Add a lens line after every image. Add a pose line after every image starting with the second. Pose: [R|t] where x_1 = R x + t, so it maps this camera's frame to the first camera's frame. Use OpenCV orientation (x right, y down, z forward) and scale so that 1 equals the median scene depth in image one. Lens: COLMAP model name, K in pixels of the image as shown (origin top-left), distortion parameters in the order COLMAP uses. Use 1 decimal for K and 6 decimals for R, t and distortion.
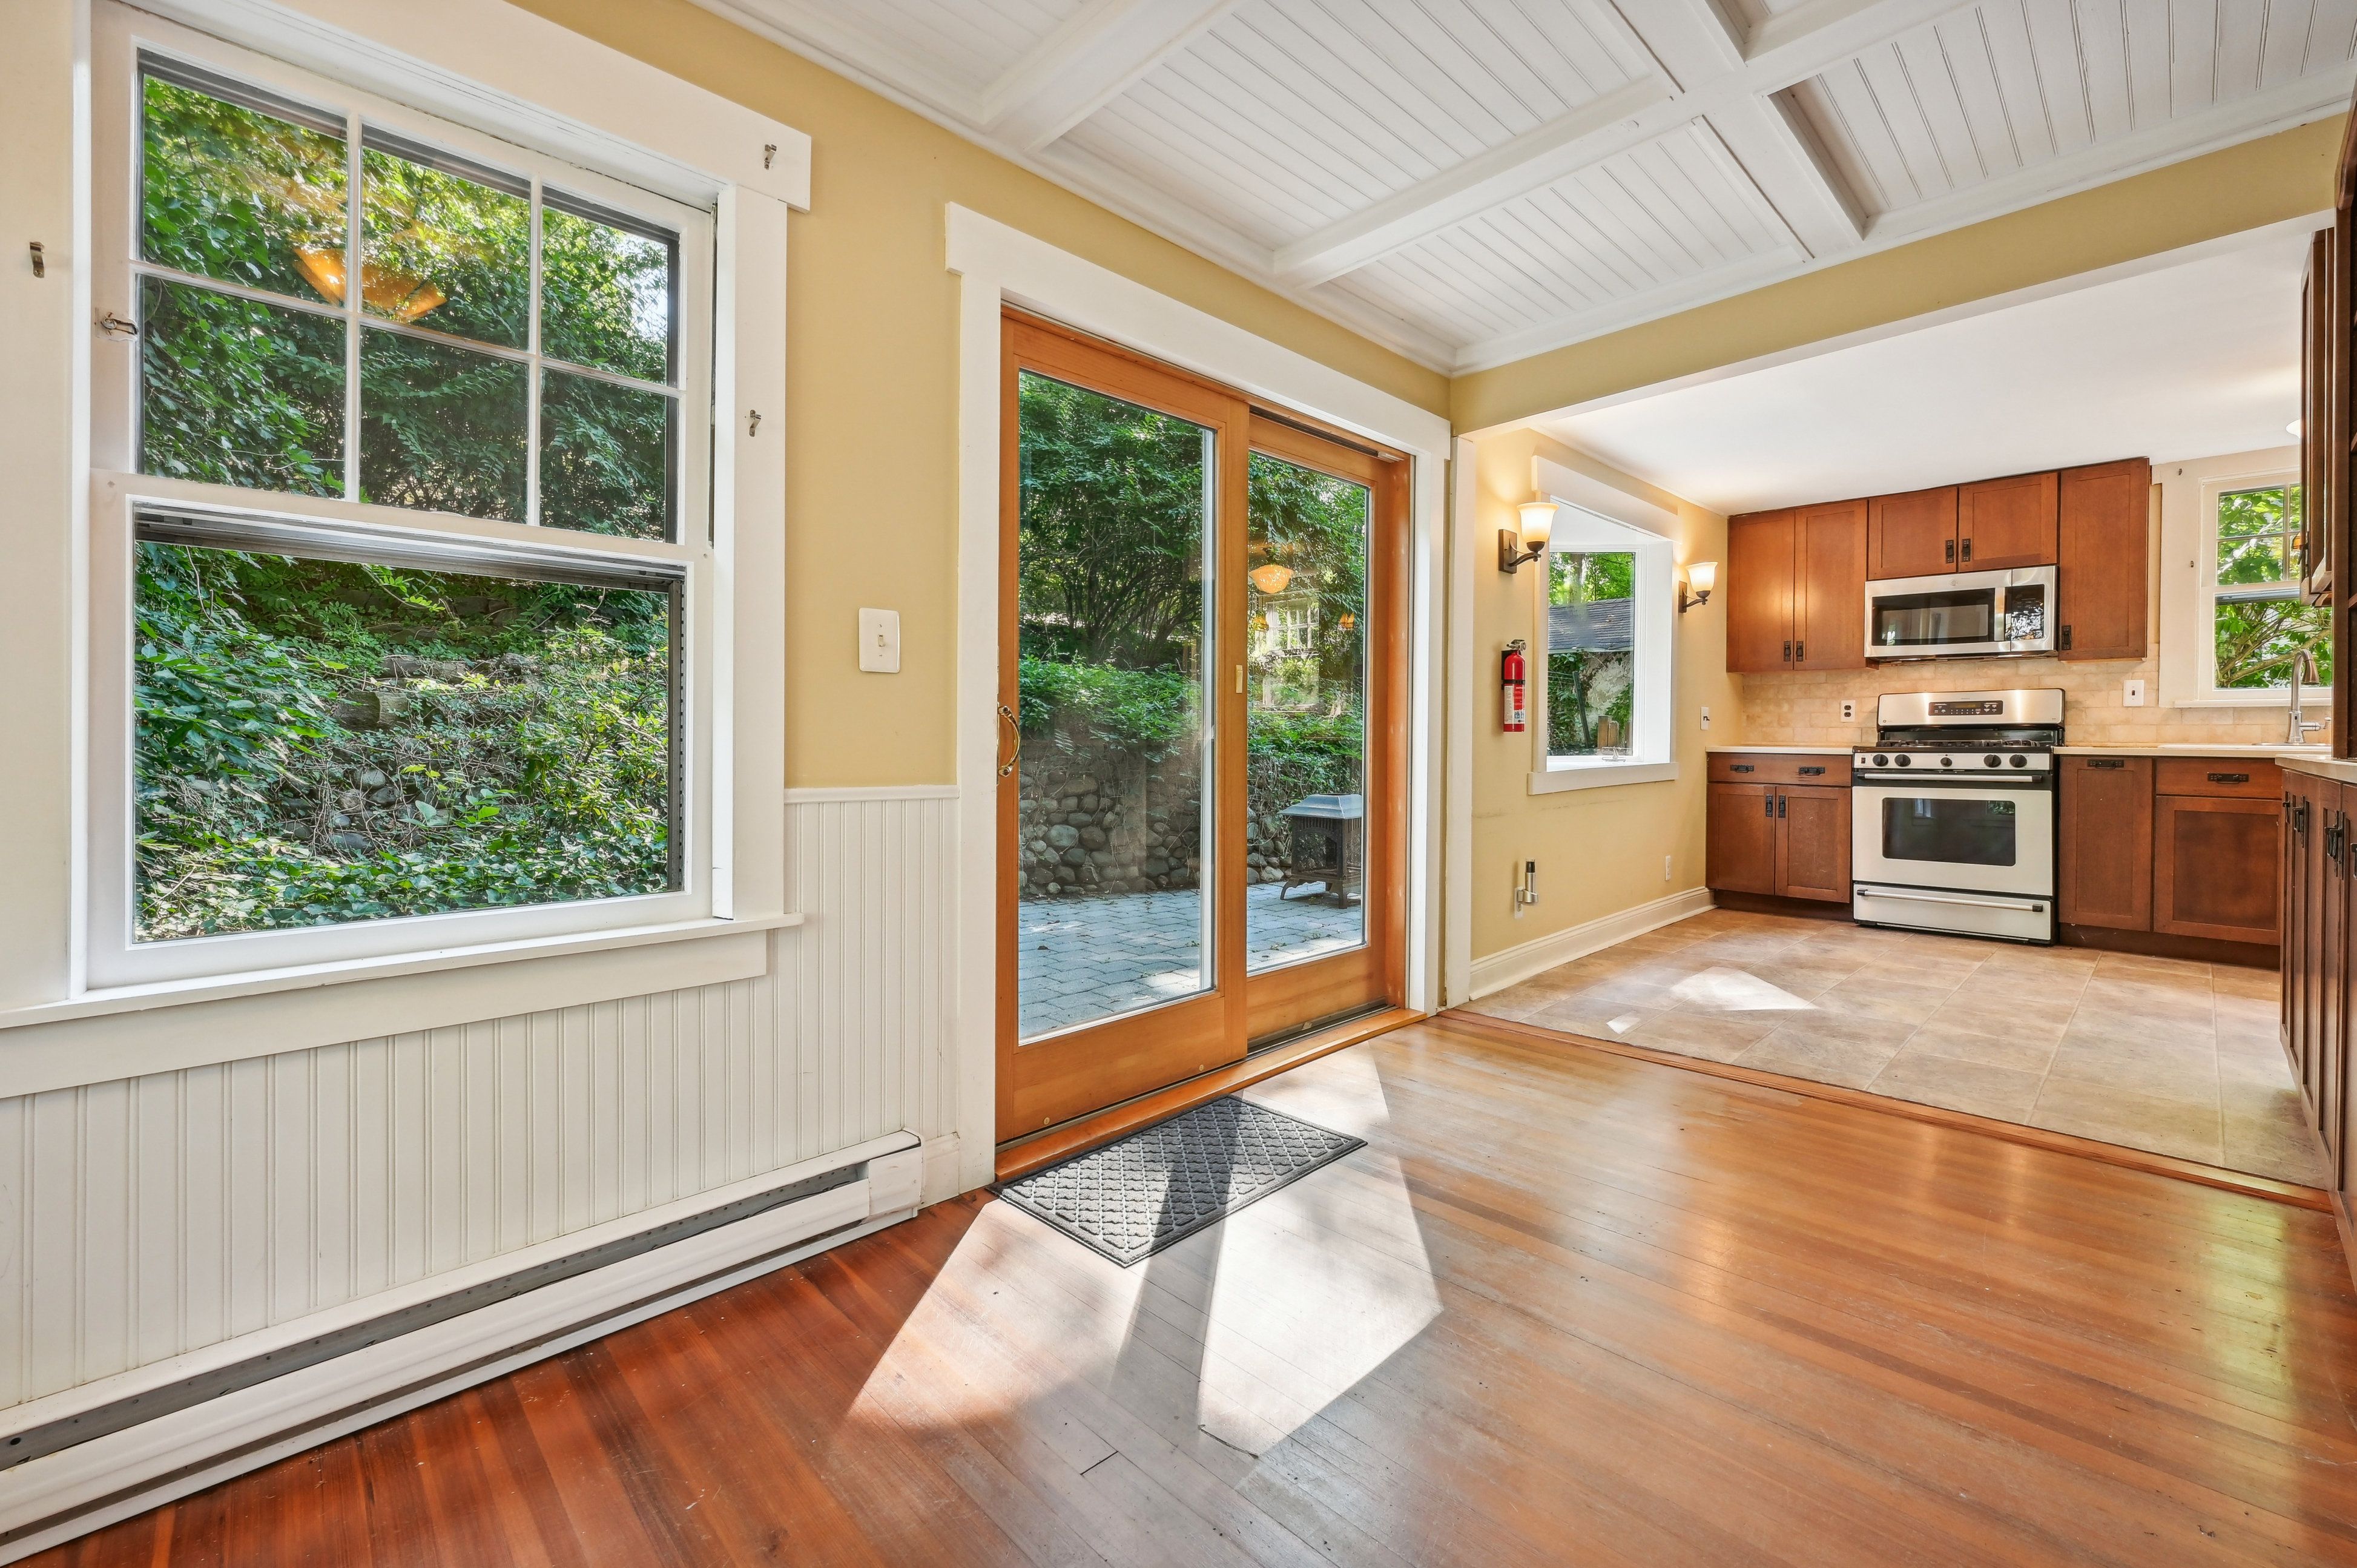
lens RADIAL K [[1016.4, 0, 1188.2], [0, 1016.4, 740.1], [0, 0, 1]] dist [-0.001172, -0.000056]
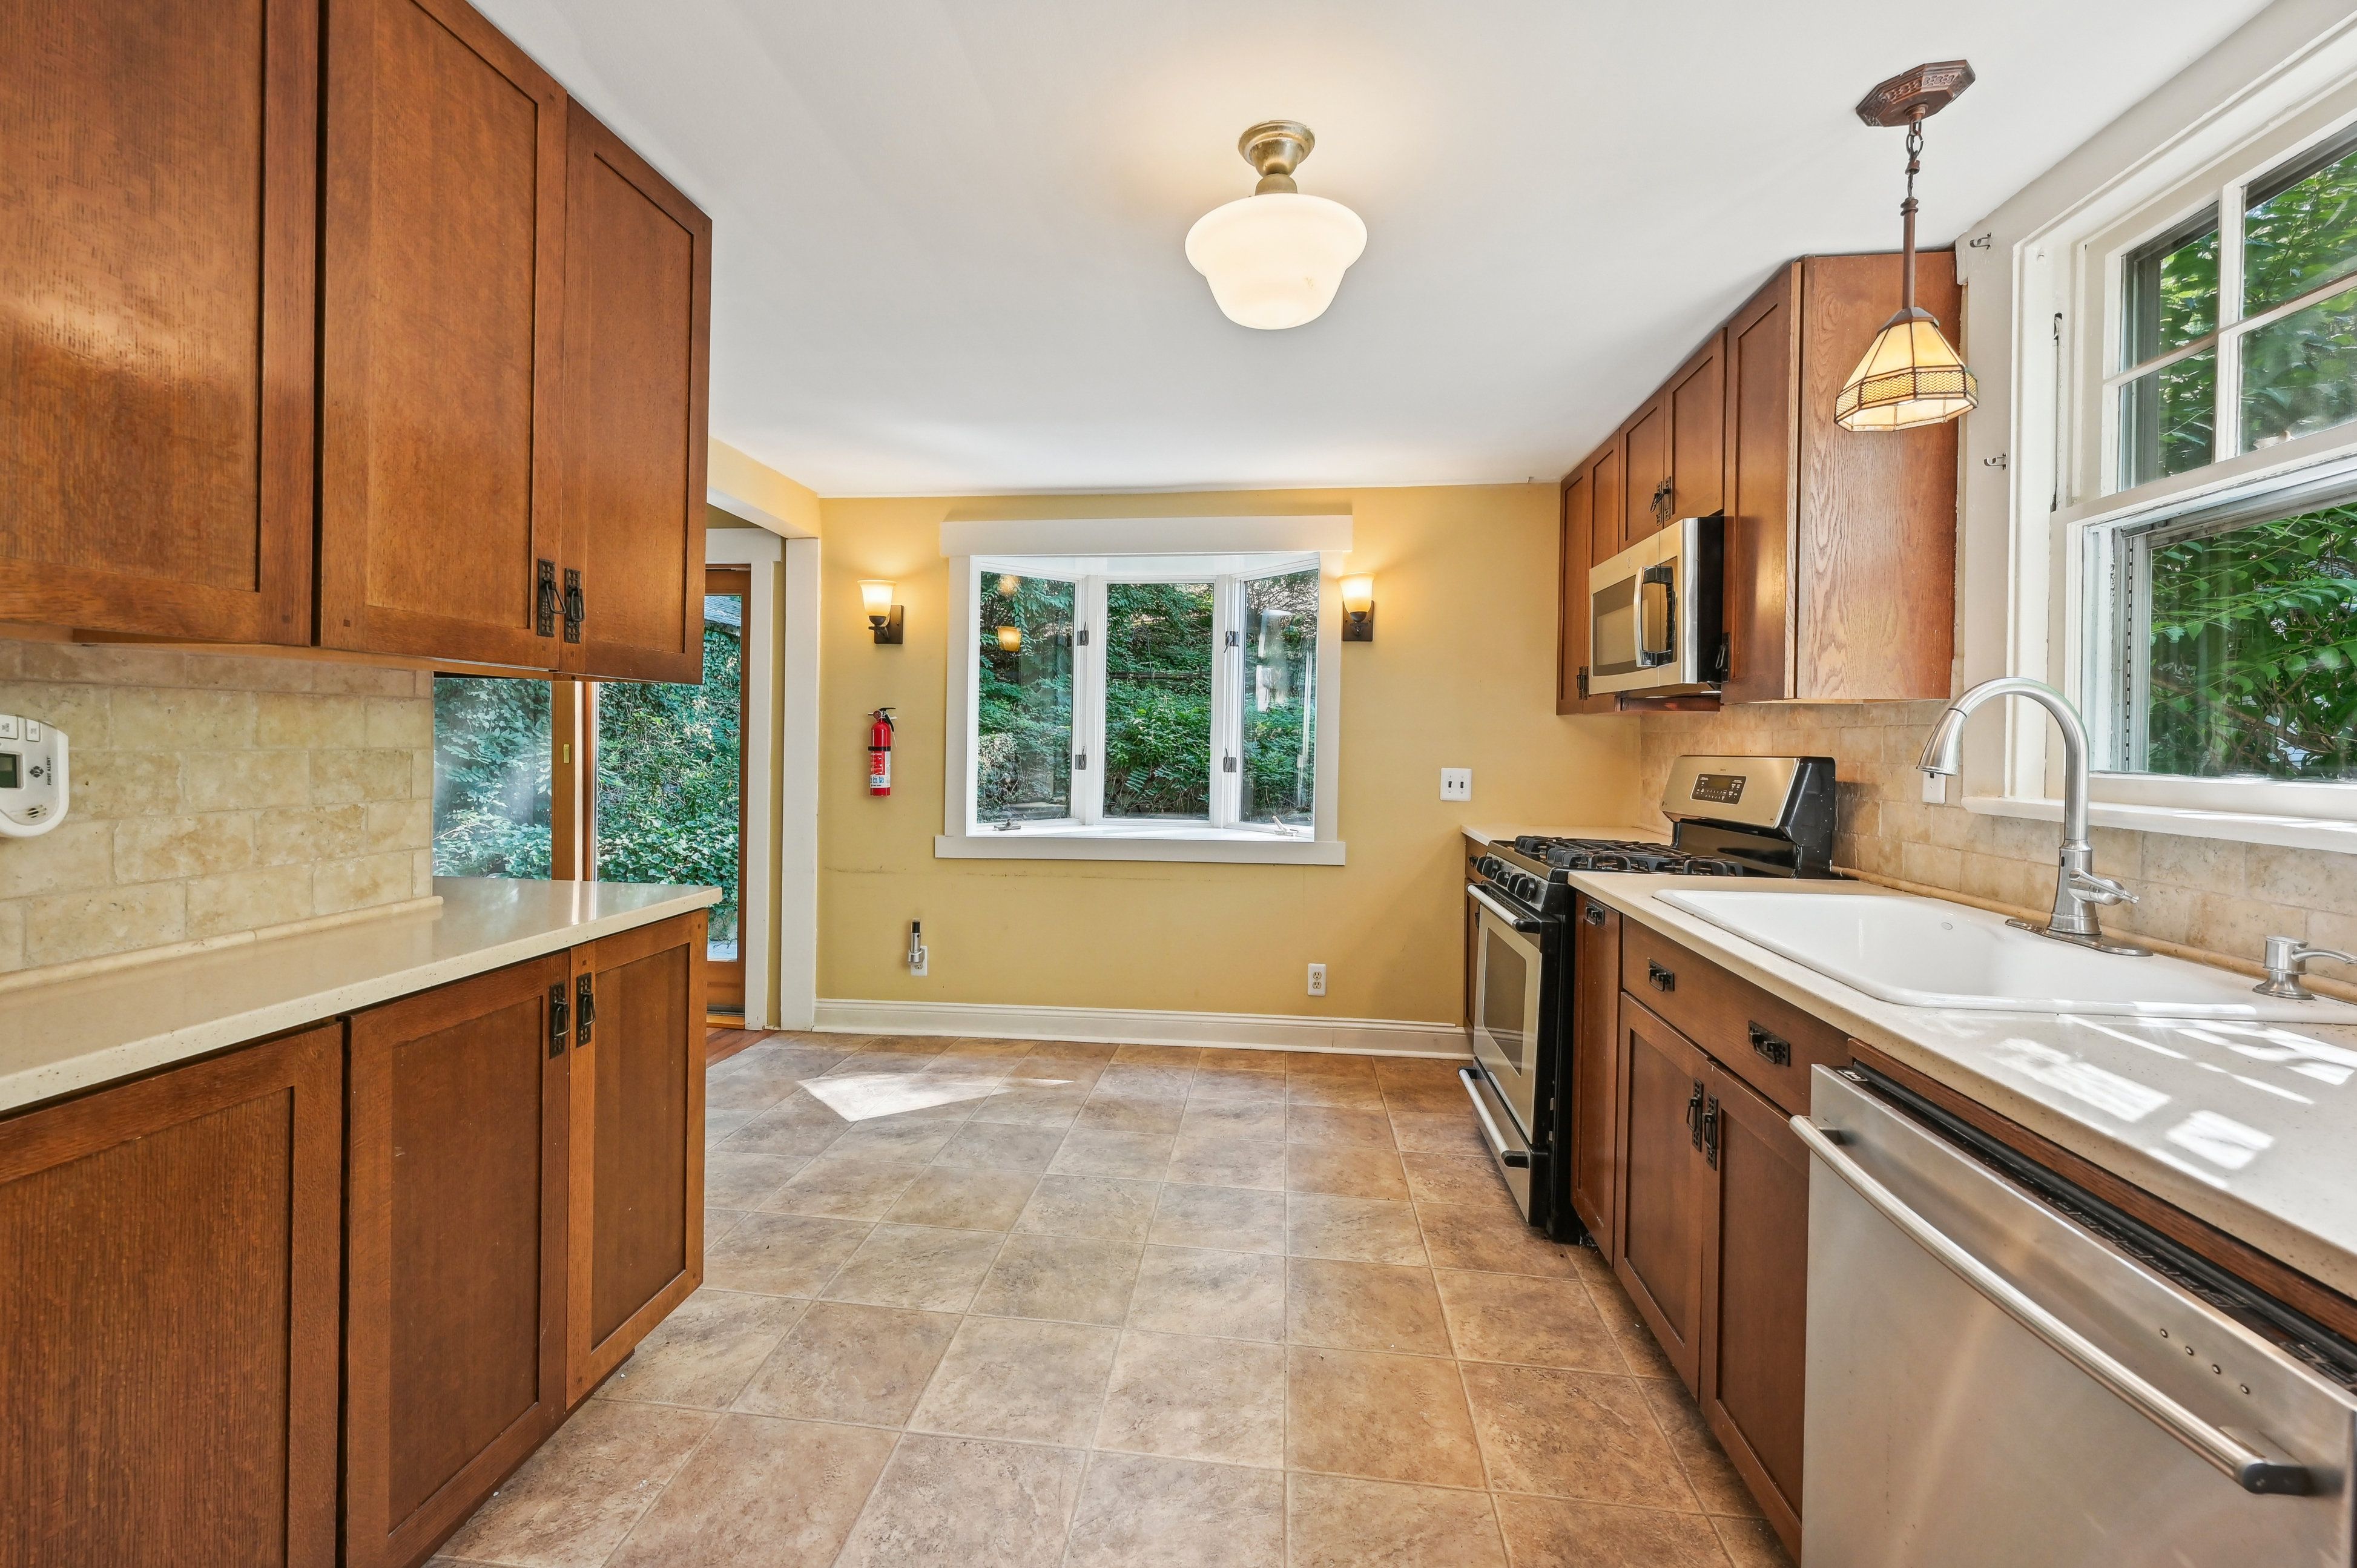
lens RADIAL K [[989.1, 0, 1155.5], [0, 989.1, 743.0], [0, 0, 1]] dist [-0.000399, 0.000199]
pose [[0.585667, 0.004872, -0.810537, 1.679523], [-0.014147, 0.999891, -0.004212, -0.081769], [0.810429, 0.013933, 0.585672, 0.753590]]
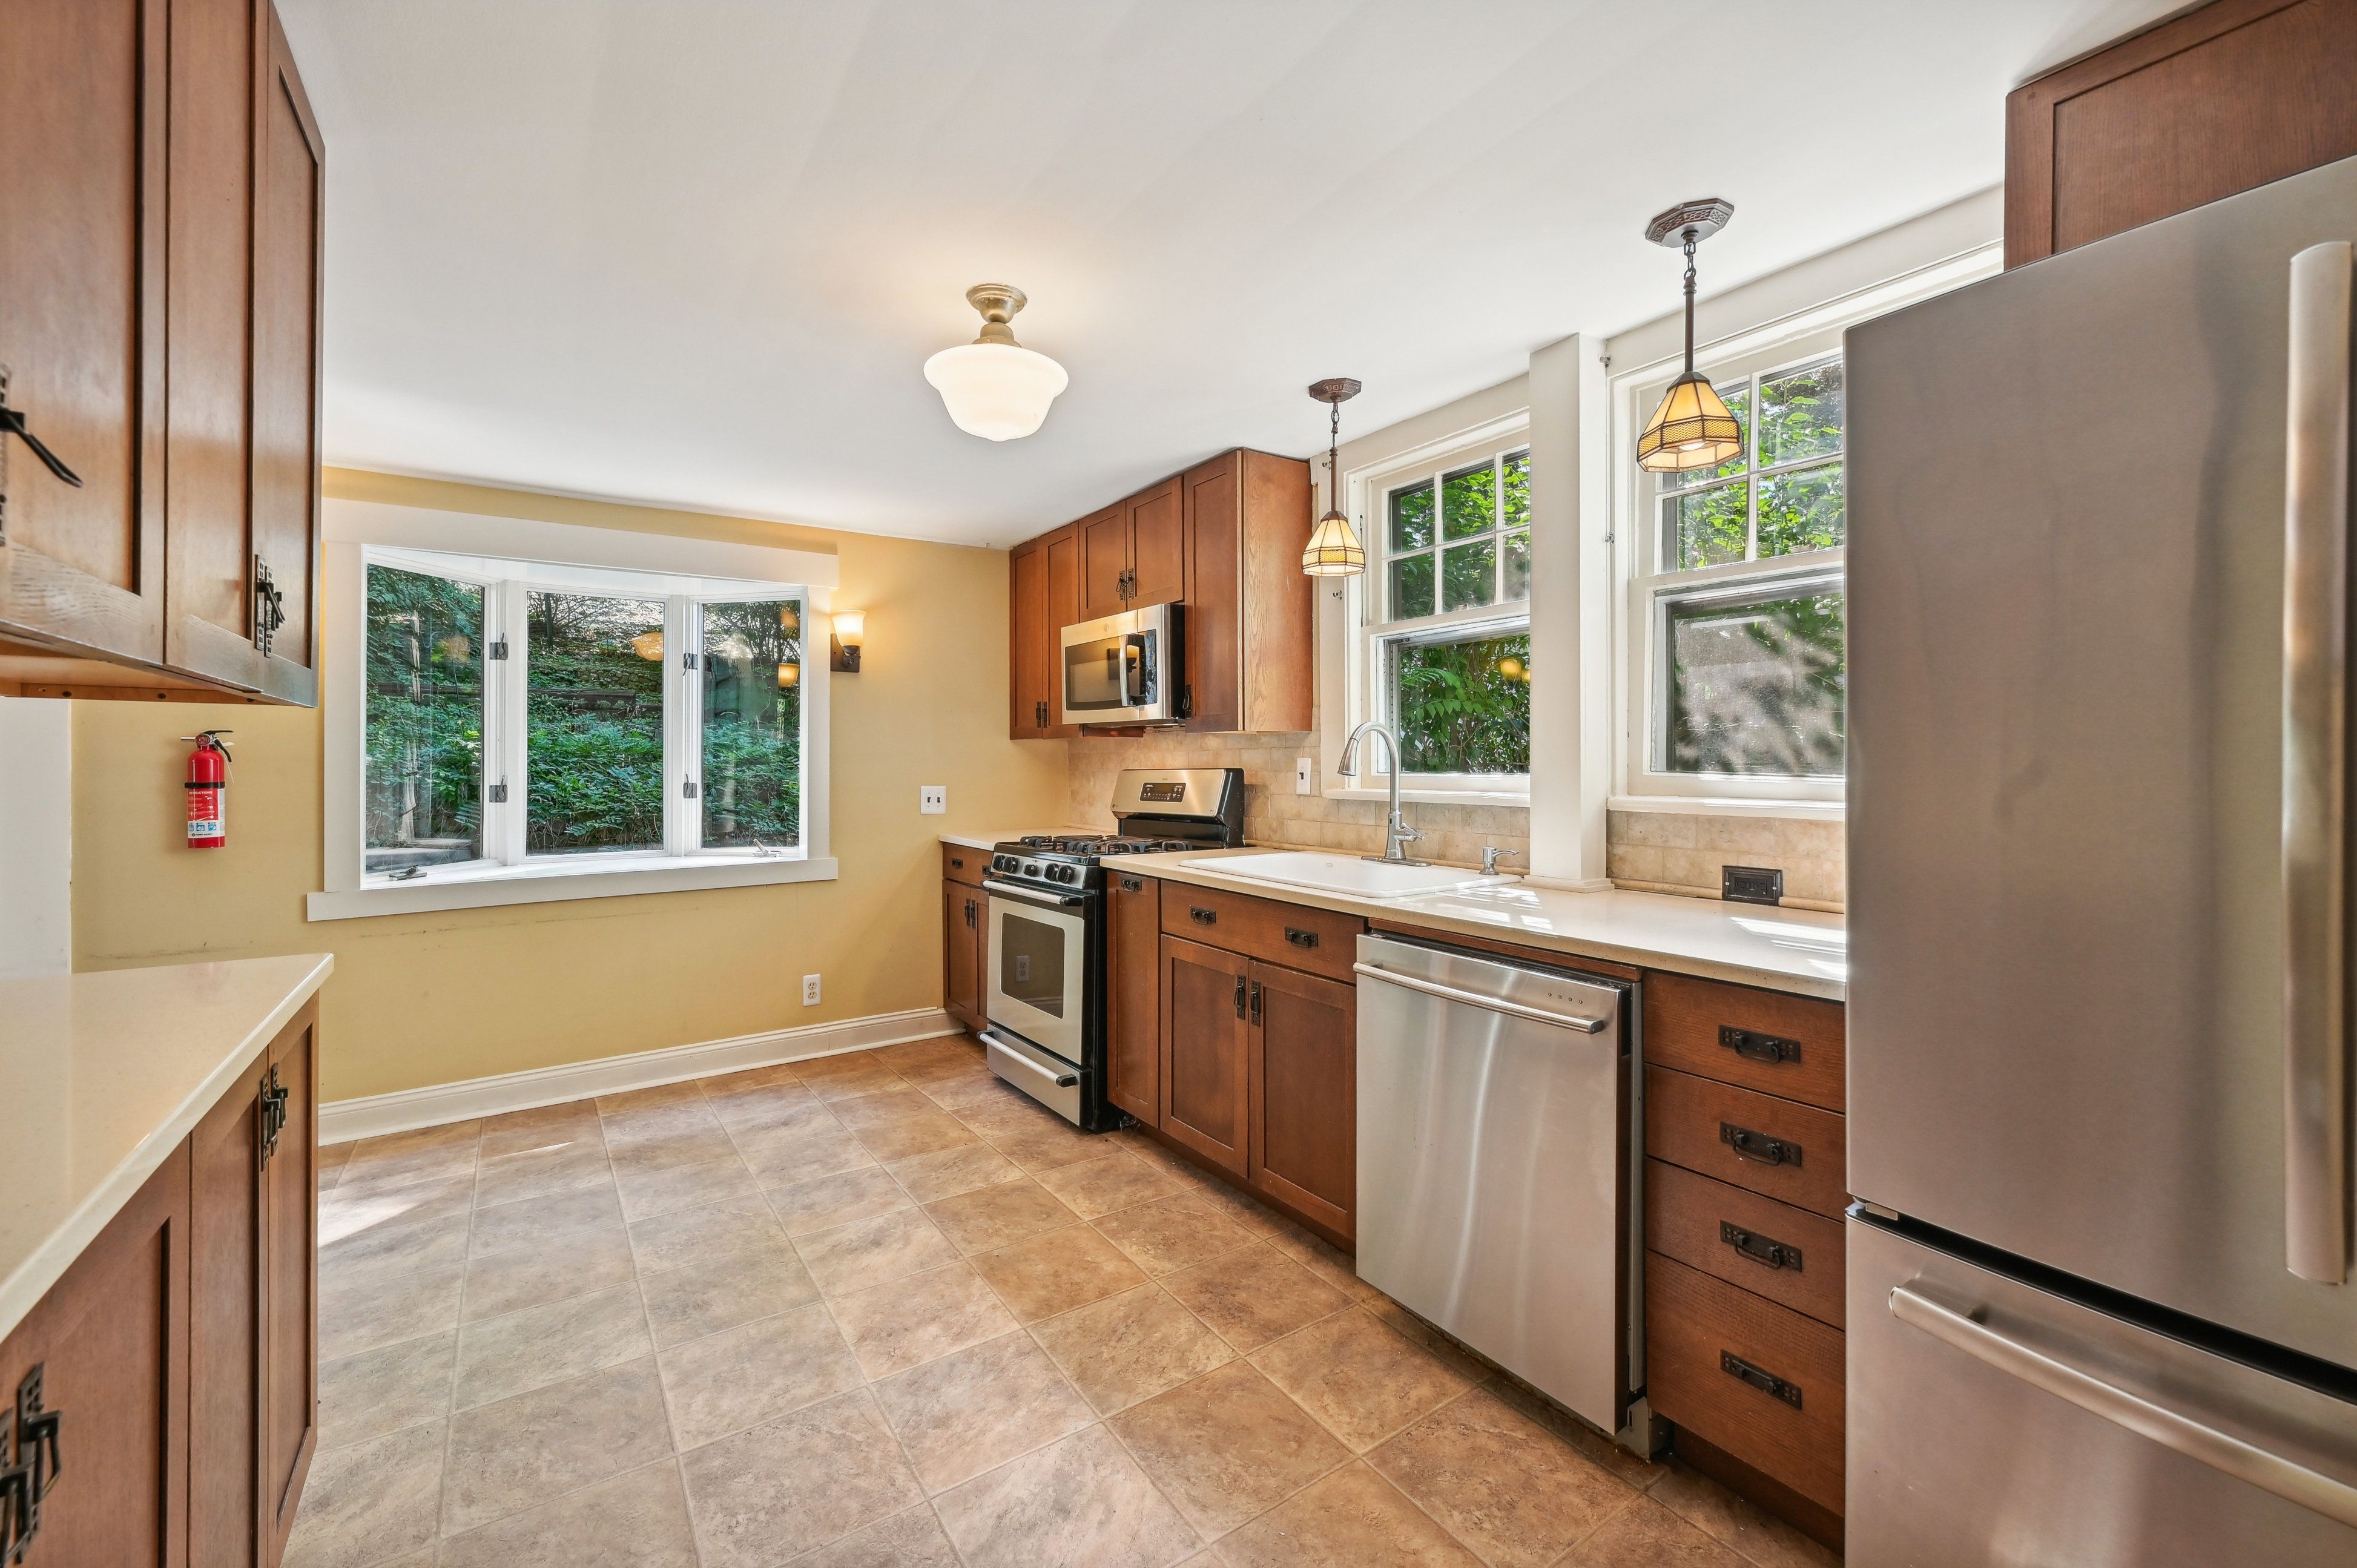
lens RADIAL K [[966.6, 0, 1176.9], [0, 966.6, 757.3], [0, 0, 1]] dist [-0.000444, -0.000127]
pose [[0.975197, -0.012369, -0.220991, 1.550077], [0.009927, 0.999877, -0.012155, -0.081229], [0.221114, 0.009660, 0.975200, 0.494213]]
